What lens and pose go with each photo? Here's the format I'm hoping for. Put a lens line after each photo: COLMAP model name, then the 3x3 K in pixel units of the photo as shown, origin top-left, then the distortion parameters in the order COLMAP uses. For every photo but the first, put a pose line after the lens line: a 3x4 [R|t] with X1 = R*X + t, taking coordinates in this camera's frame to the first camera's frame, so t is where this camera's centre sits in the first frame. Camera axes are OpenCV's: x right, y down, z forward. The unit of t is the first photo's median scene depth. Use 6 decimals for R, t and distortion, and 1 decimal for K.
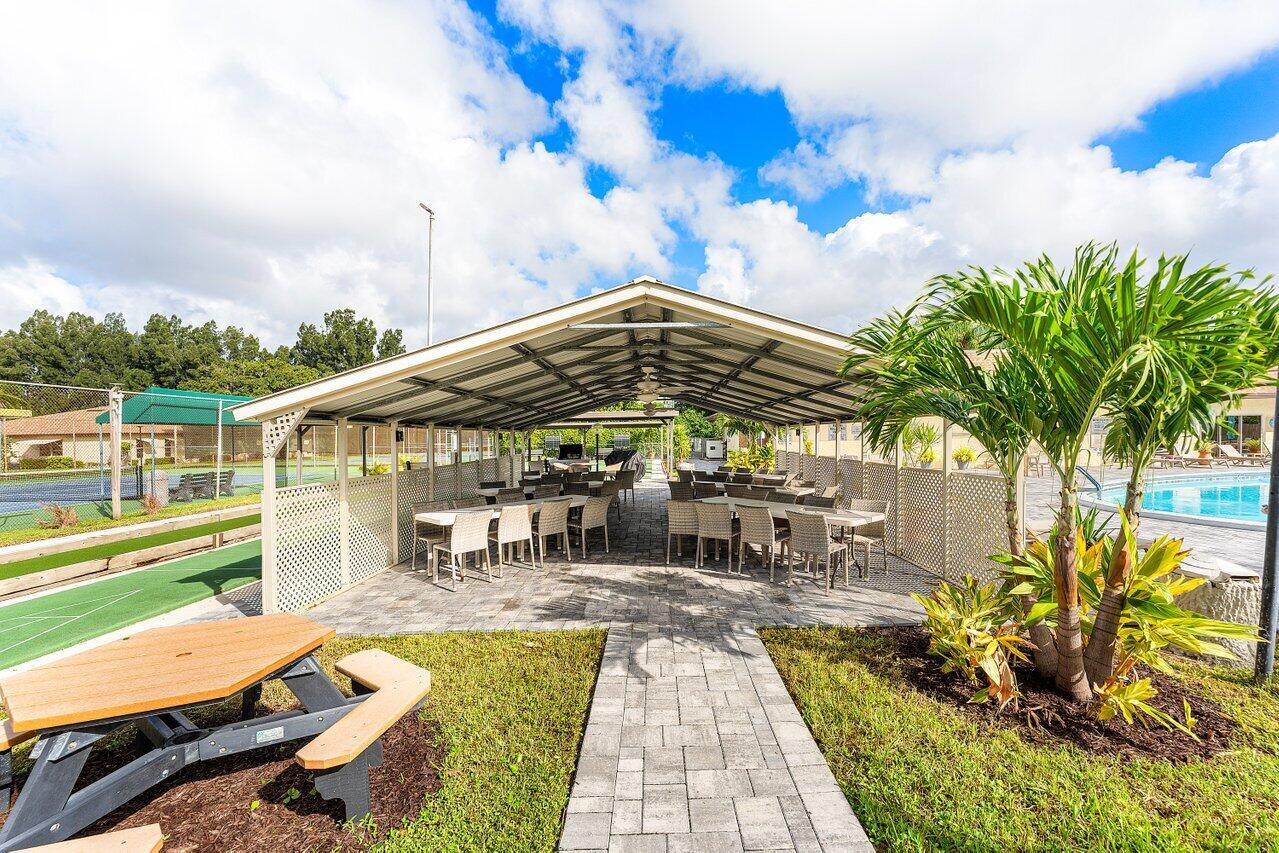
lens RADIAL K [[548.9, 0, 639.4], [0, 548.9, 428.4], [0, 0, 1]] dist [0.001703, 0.000443]
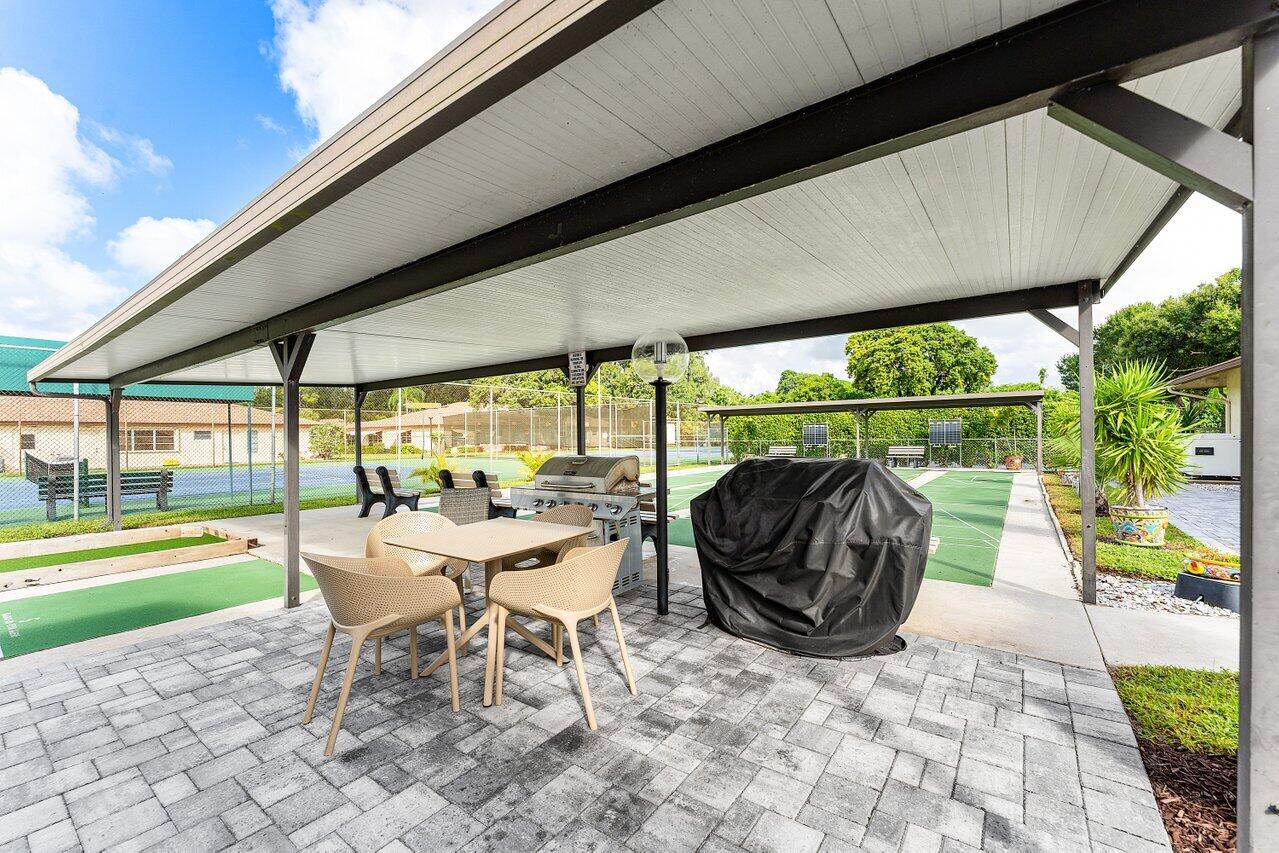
lens RADIAL K [[522.8, 0, 609.0], [0, 522.8, 429.4], [0, 0, 1]] dist [-0.000501, 0.000036]
pose [[0.800126, 0.003164, -0.599824, 0.008301], [0.003621, 0.999942, 0.010106, 0.008104], [0.599822, -0.010258, 0.800068, 0.244608]]
